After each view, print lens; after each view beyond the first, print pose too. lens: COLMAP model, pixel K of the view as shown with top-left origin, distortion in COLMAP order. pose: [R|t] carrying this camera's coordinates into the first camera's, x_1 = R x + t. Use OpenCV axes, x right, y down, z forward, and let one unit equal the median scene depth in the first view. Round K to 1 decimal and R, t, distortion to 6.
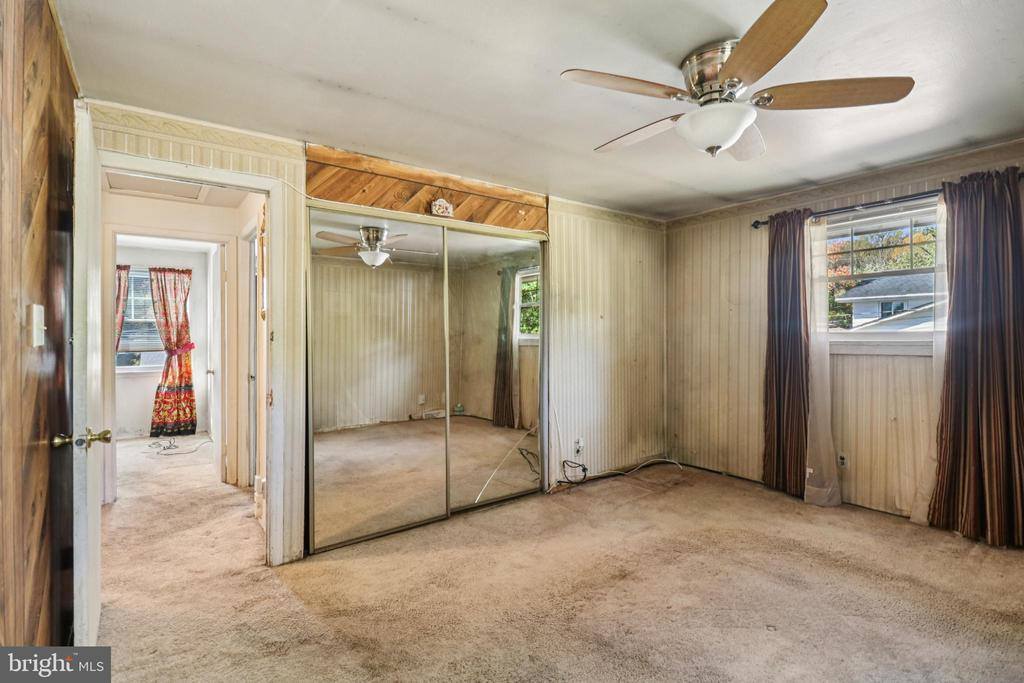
lens RADIAL K [[488.3, 0, 509.9], [0, 488.3, 335.1], [0, 0, 1]] dist [0.003655, -0.012527]
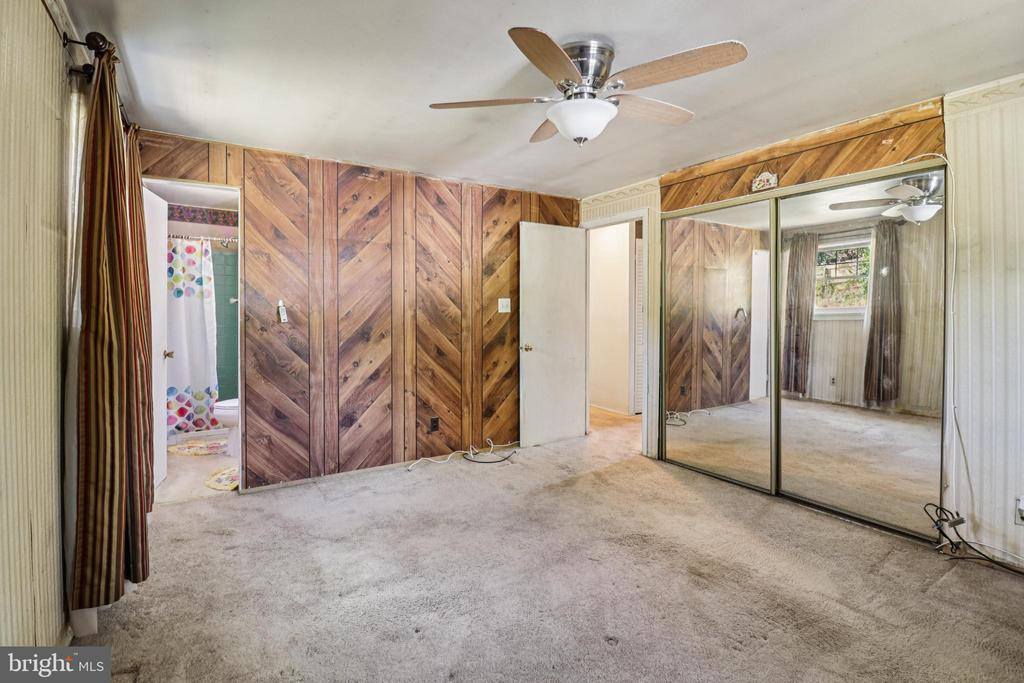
lens RADIAL K [[488.3, 0, 513.3], [0, 488.3, 312.8], [0, 0, 1]] dist [0.003655, -0.012527]
pose [[-0.064915, 0.017482, -0.997738, 0.921081], [0.003483, 0.999844, 0.017292, -0.011773], [0.997885, -0.002353, -0.064966, 0.568821]]
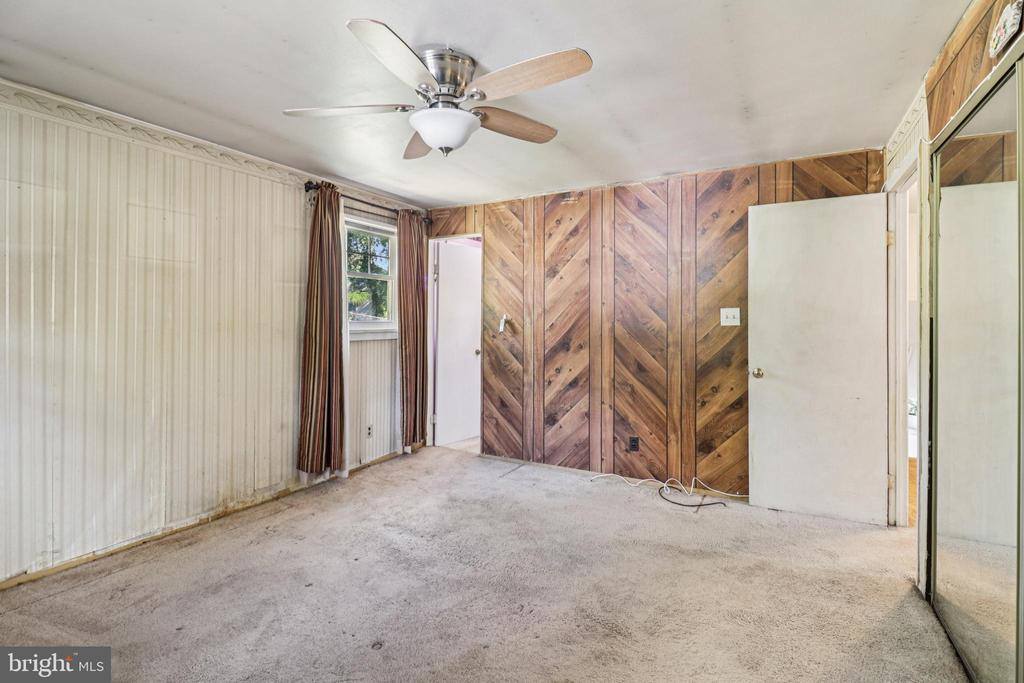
lens RADIAL K [[488.3, 0, 508.5], [0, 488.3, 319.7], [0, 0, 1]] dist [0.003655, -0.012527]
pose [[-0.910898, 0.006012, -0.412588, 0.446385], [0.008461, 0.999956, -0.004111, -0.002136], [0.412545, -0.007235, -0.910908, 1.243514]]
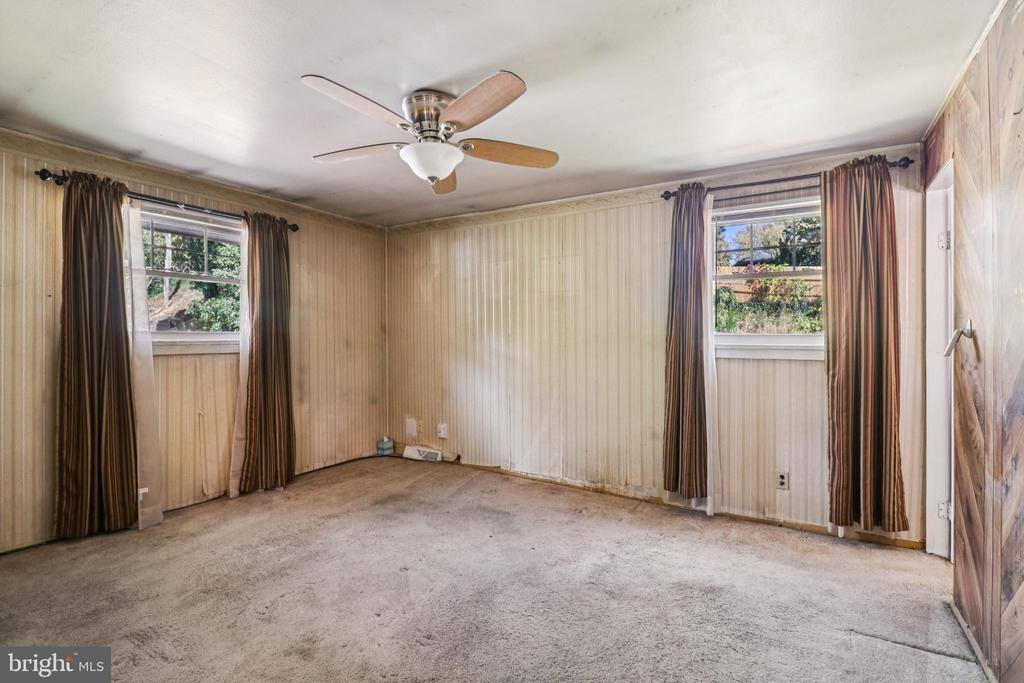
lens RADIAL K [[488.3, 0, 508.0], [0, 488.3, 334.5], [0, 0, 1]] dist [0.003655, -0.012527]
pose [[-0.364319, 0.006542, 0.931251, -0.466762], [-0.005670, 0.999941, -0.009243, 0.005282], [-0.931257, -0.008648, -0.364261, 0.776979]]
